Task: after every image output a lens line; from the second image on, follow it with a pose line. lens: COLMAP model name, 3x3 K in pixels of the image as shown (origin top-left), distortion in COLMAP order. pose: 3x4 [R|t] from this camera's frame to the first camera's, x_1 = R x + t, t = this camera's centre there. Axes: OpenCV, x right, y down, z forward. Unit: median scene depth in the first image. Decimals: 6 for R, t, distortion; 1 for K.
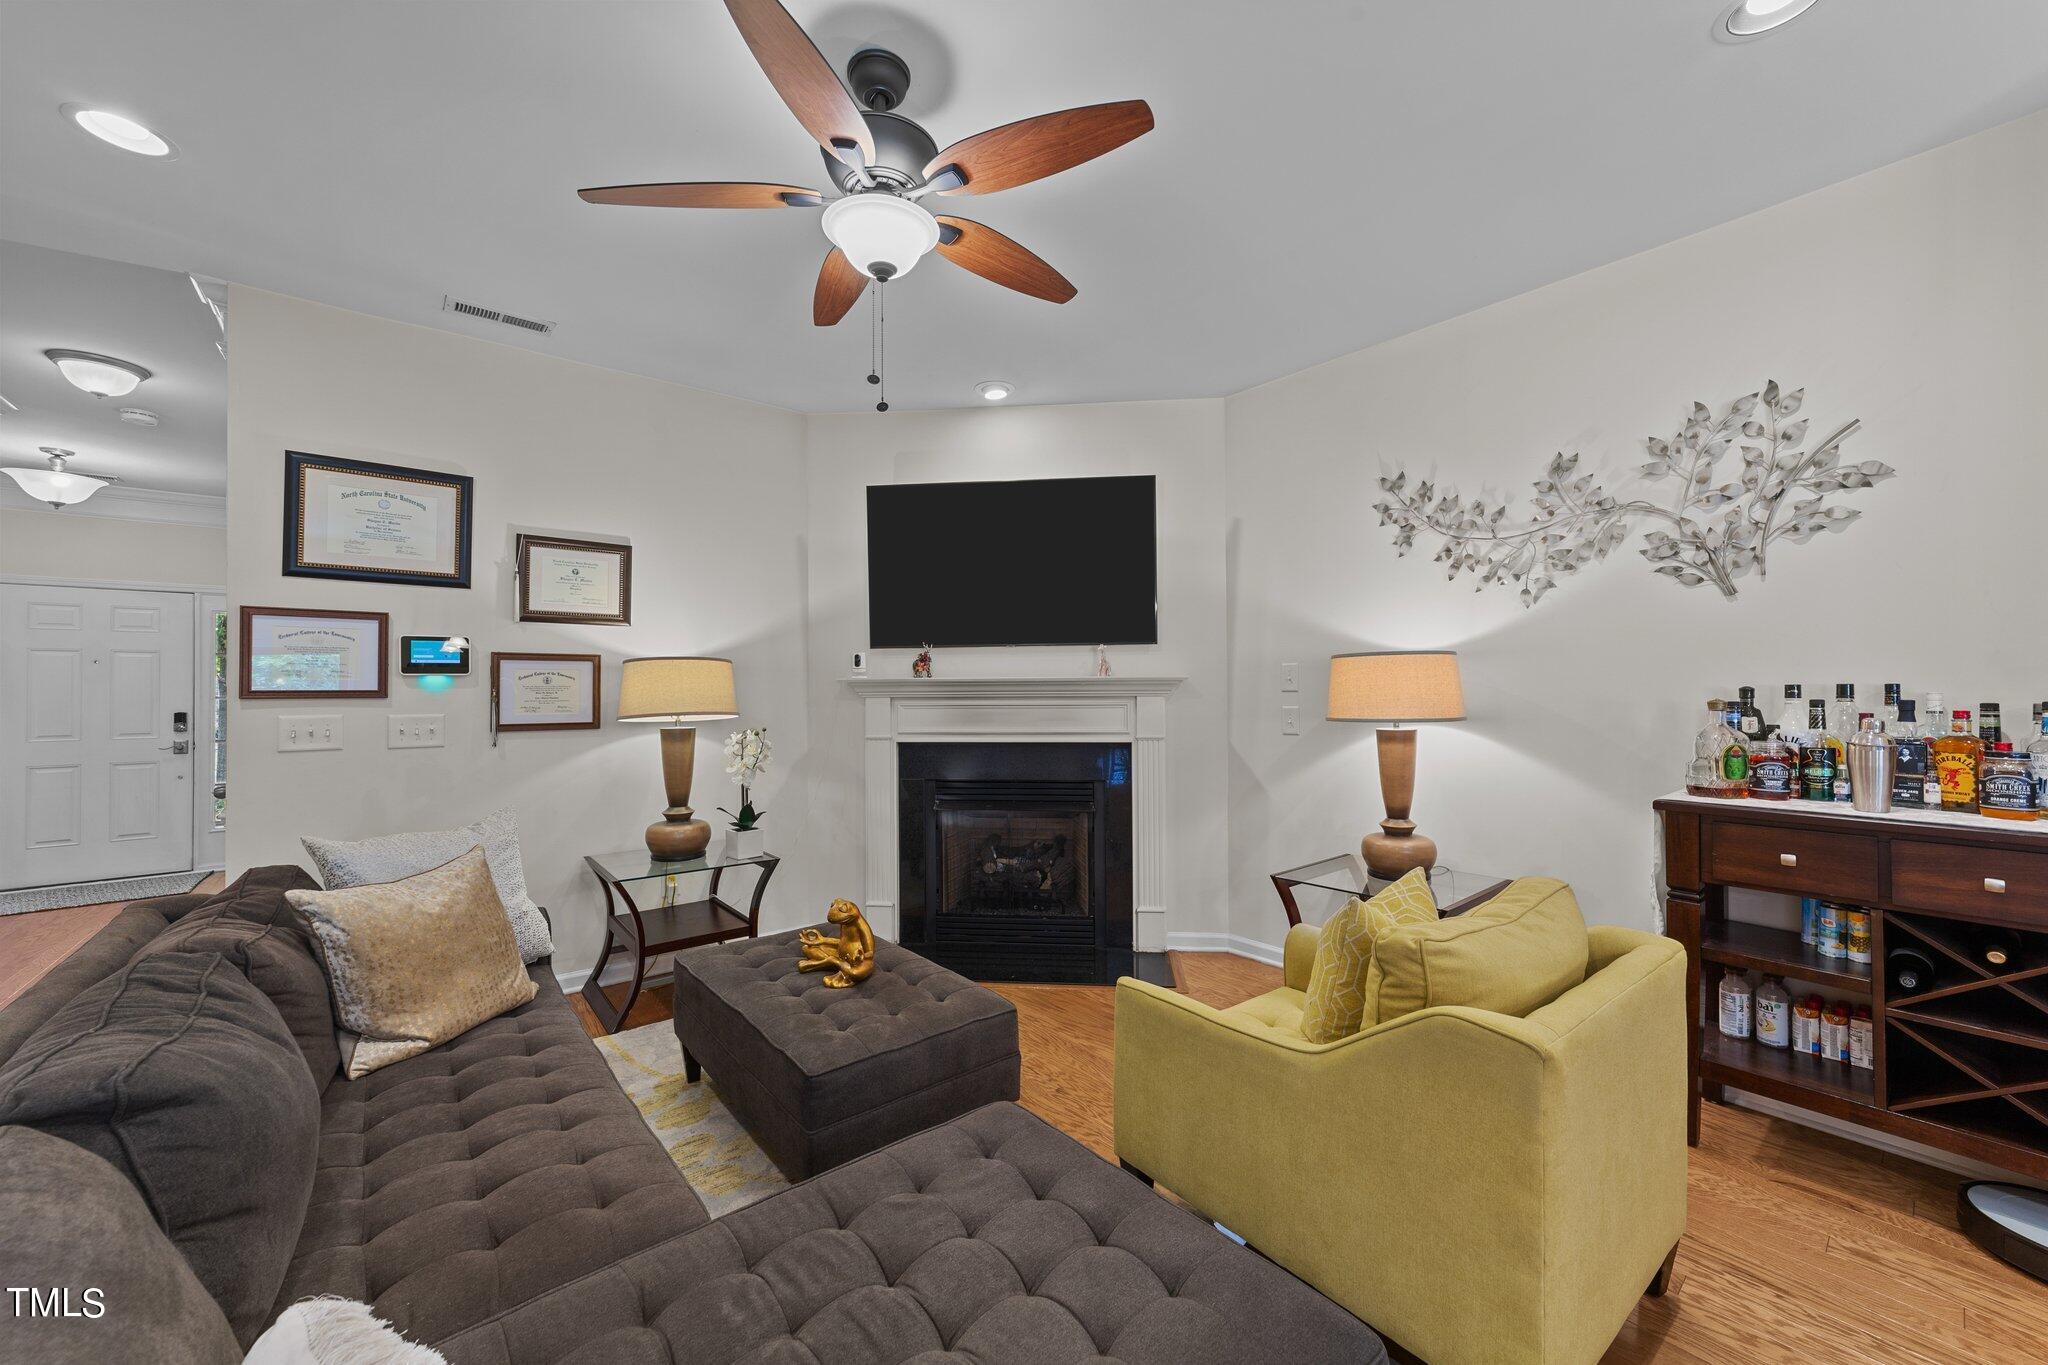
lens RADIAL K [[789.4, 0, 1036.6], [0, 789.4, 685.9], [0, 0, 1]] dist [-0.011525, 0.006303]
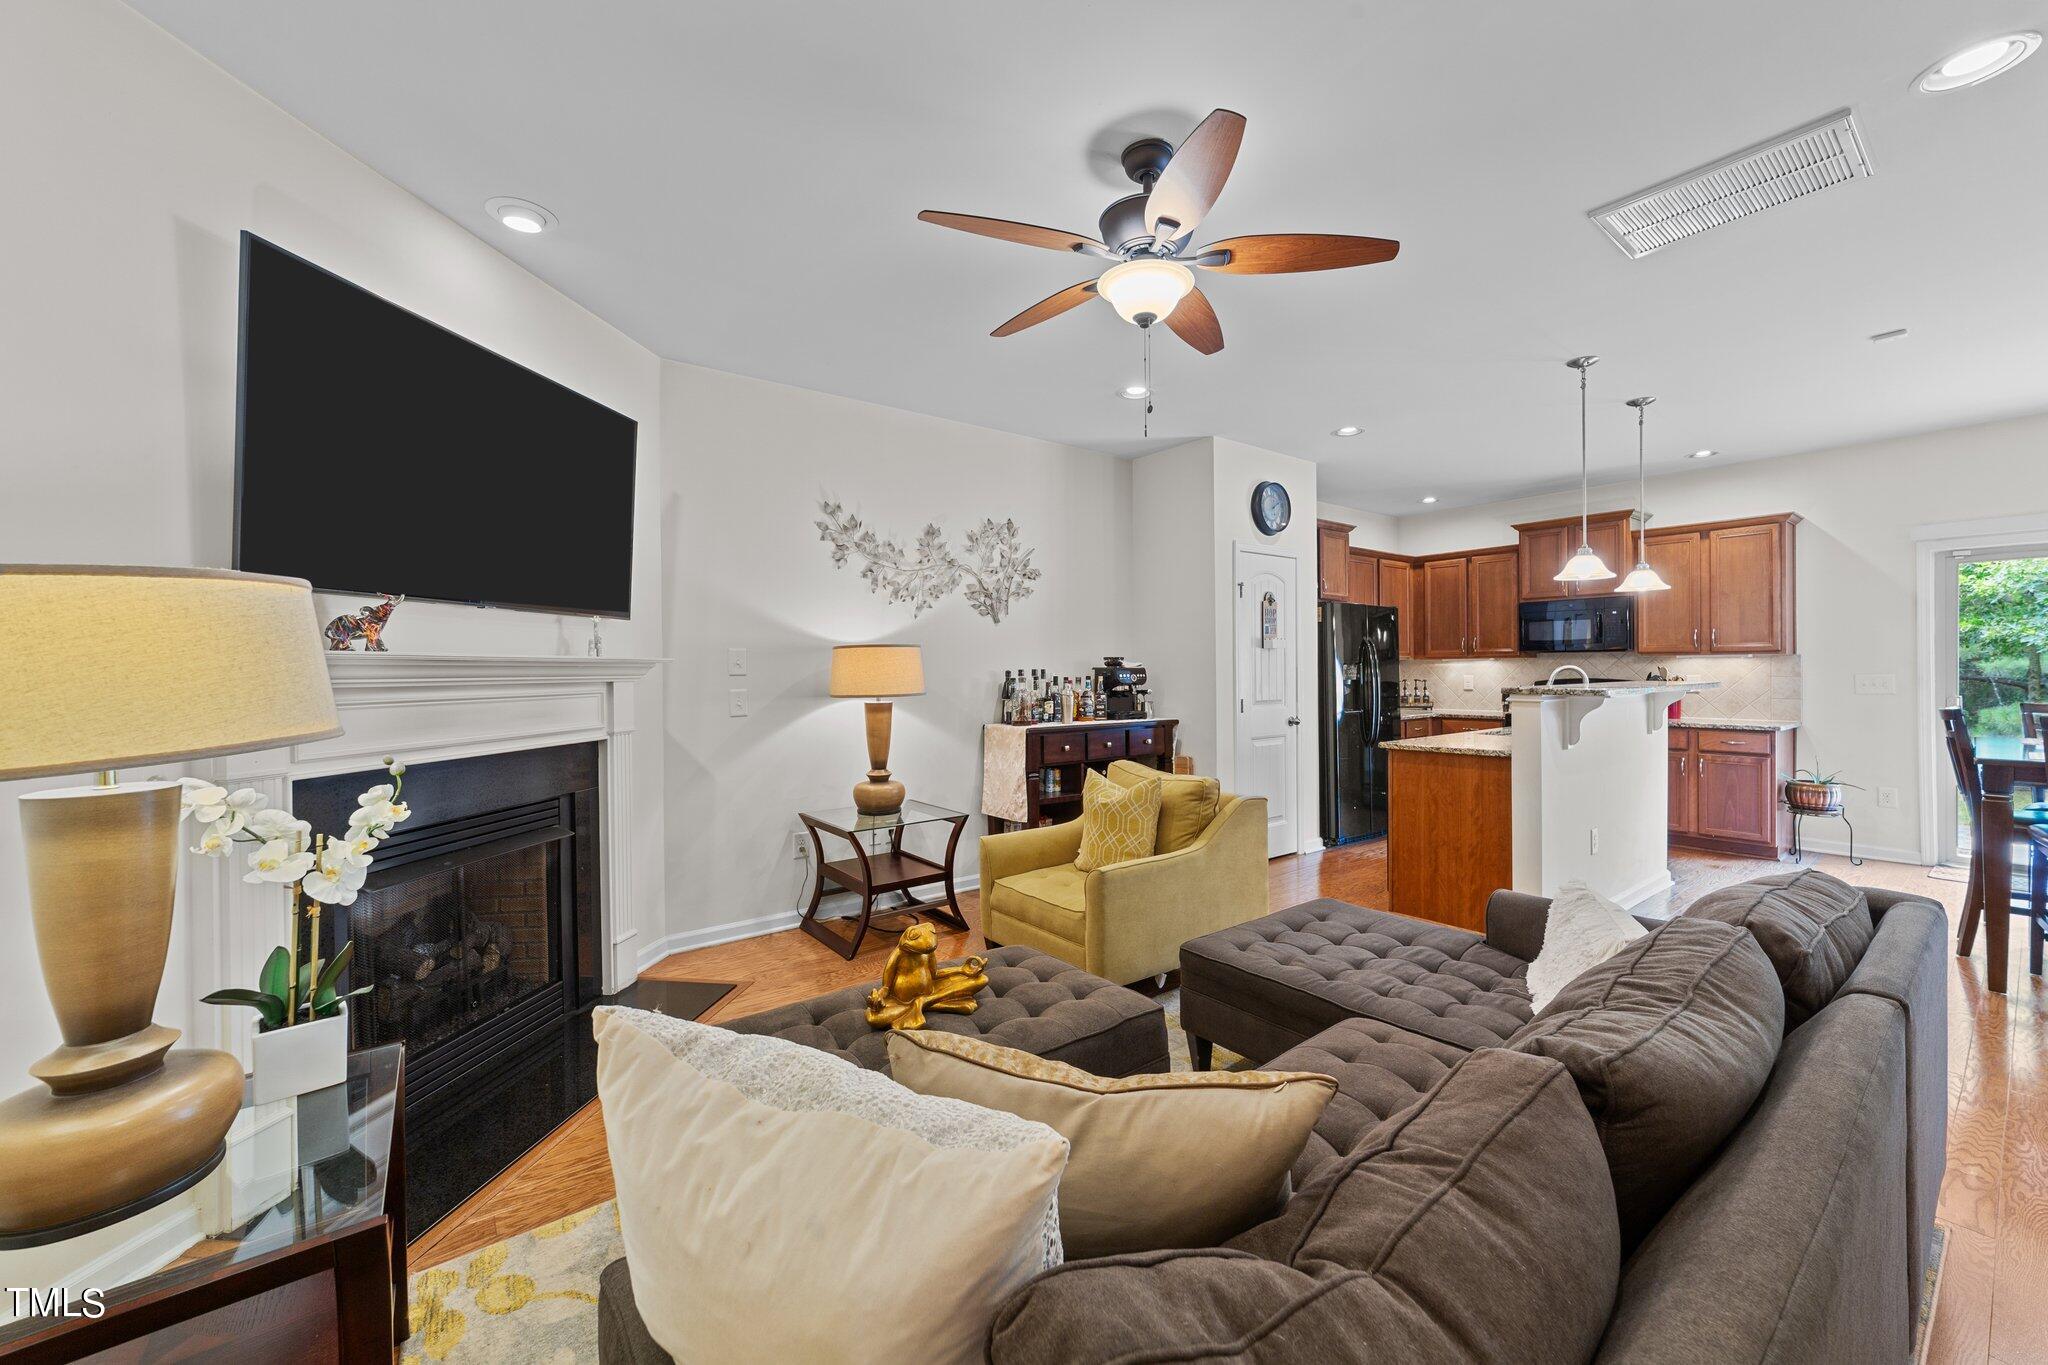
lens RADIAL K [[789.4, 0, 1015.3], [0, 789.4, 677.0], [0, 0, 1]] dist [-0.011525, 0.006303]
pose [[0.055091, -0.002930, 0.998477, -0.815336], [0.003956, 0.999988, 0.002716, 0.009244], [-0.998474, 0.003800, 0.055101, 0.658140]]
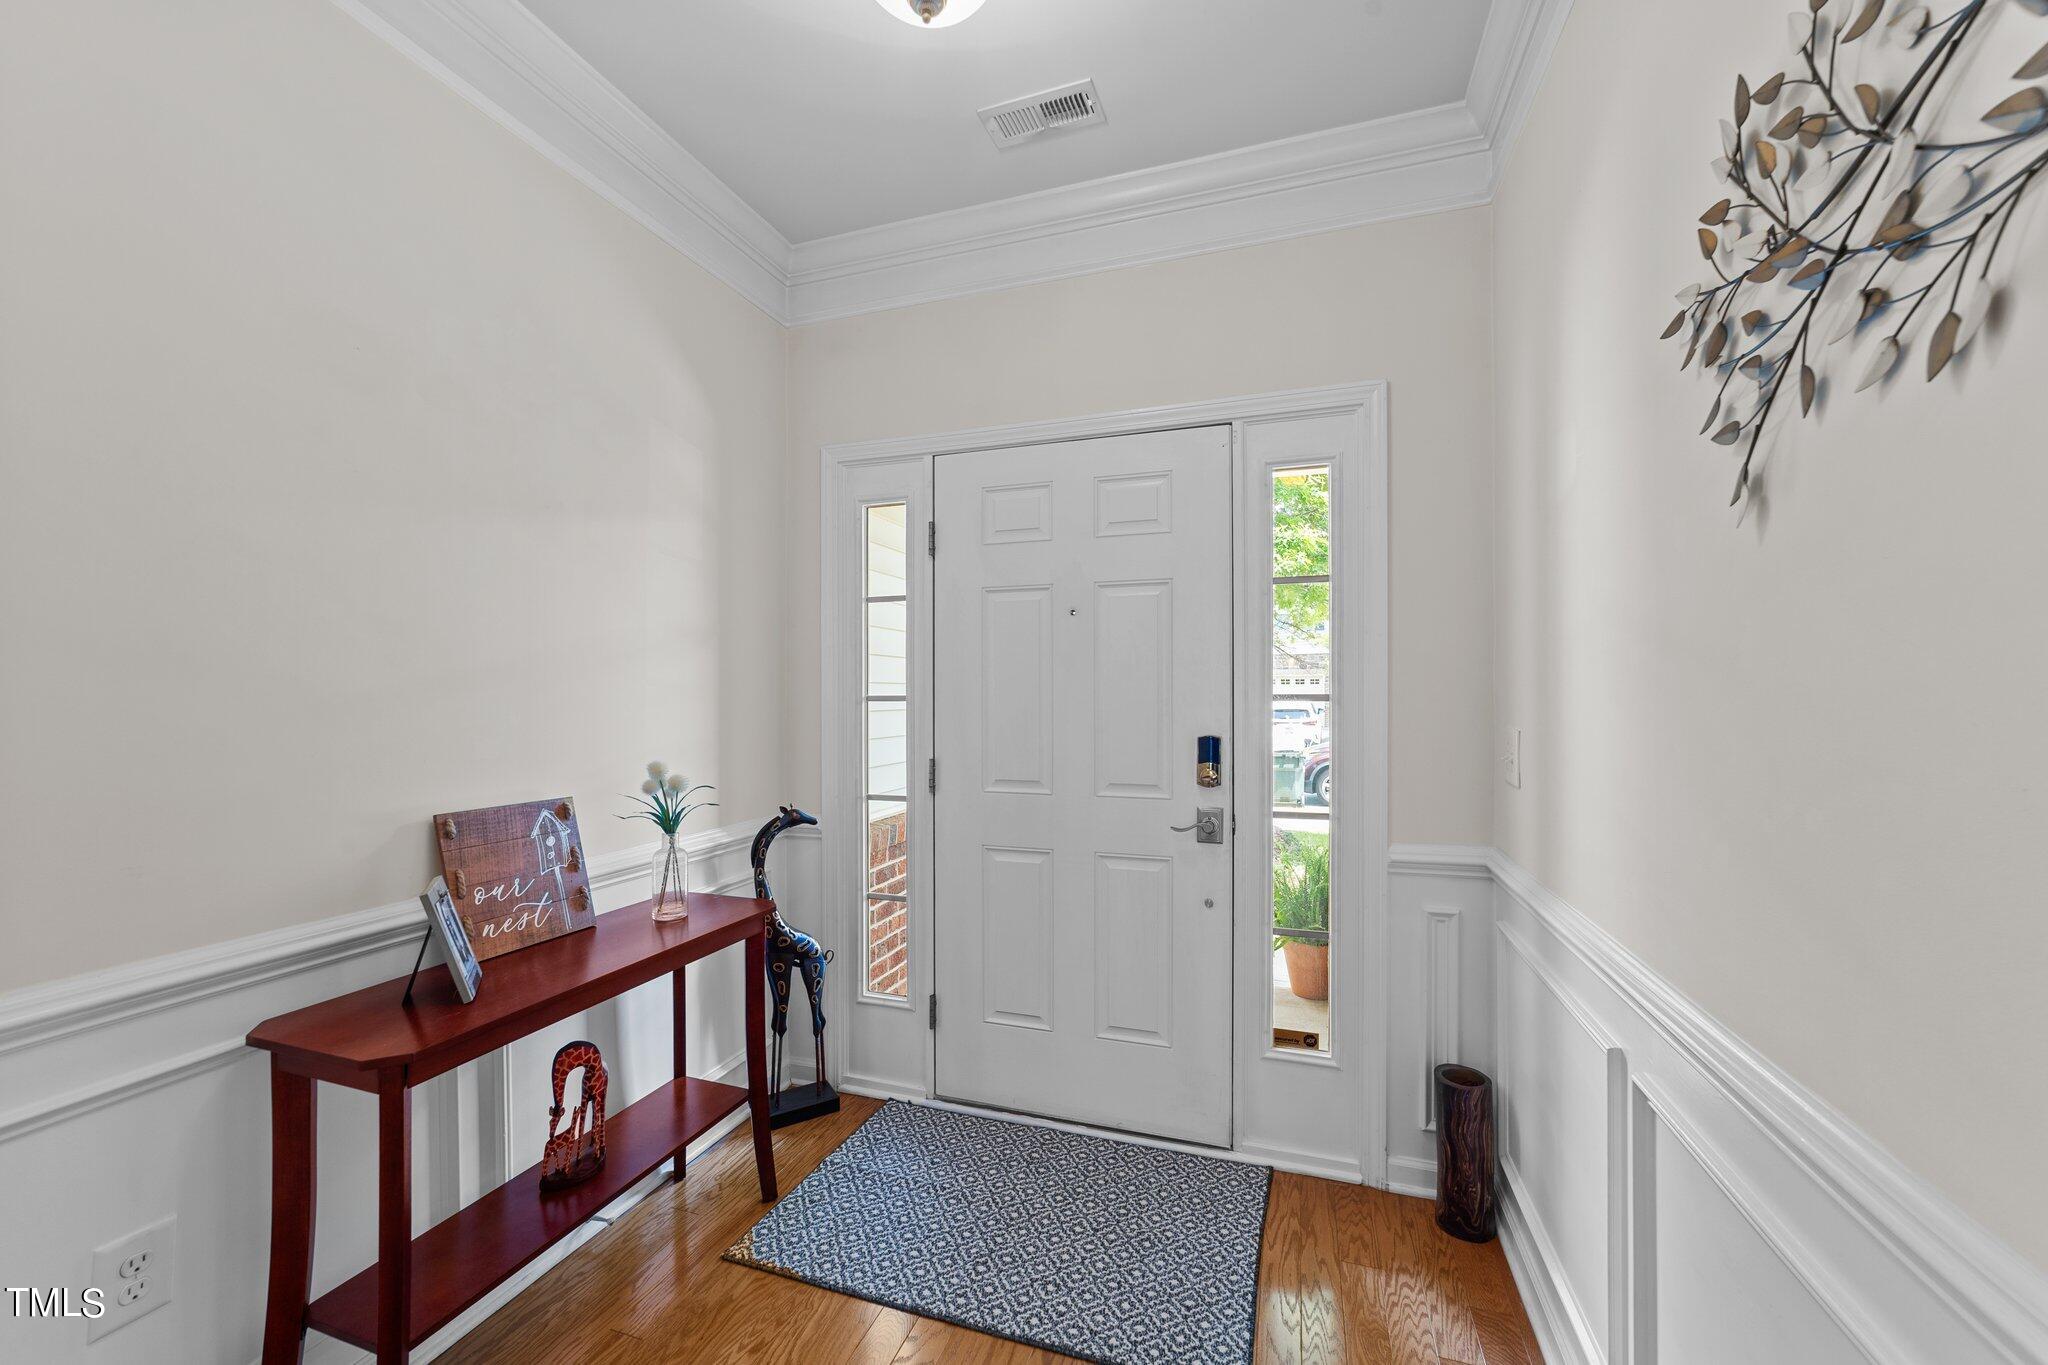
lens RADIAL K [[789.4, 0, 1021.9], [0, 789.4, 692.2], [0, 0, 1]] dist [-0.011525, 0.006303]
pose [[0.506299, 0.001036, -0.862357, -1.479518], [0.005493, 0.999975, 0.004426, 0.019388], [0.862341, -0.006978, 0.506281, 1.337187]]
